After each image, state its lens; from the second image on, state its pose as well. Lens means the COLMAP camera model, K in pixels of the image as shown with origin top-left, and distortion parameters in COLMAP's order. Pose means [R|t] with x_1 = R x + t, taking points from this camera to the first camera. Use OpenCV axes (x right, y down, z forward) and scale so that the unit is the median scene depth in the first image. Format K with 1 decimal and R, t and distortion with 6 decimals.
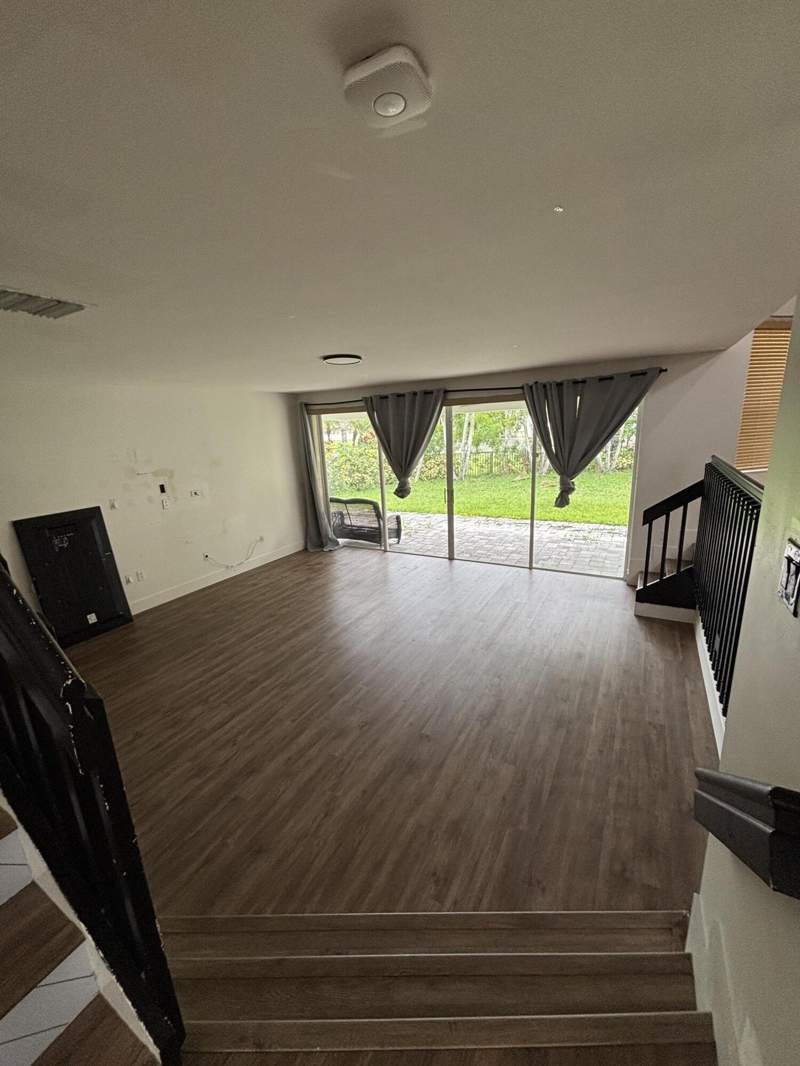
lens RADIAL K [[428.9, 0, 400.0], [0, 428.9, 533.0], [0, 0, 1]] dist [0.021519, 0.000008]
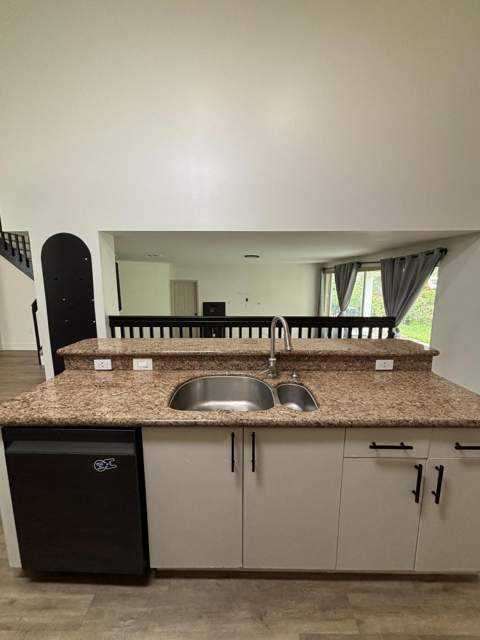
lens RADIAL K [[275.1, 0, 240.0], [0, 275.1, 320.0], [0, 0, 1]] dist [-0.028345, 0.000176]
pose [[0.486242, 0.170826, -0.856964, 0.668692], [-0.234535, 0.970234, 0.060330, -0.065826], [0.841761, 0.171652, 0.511833, 0.113963]]
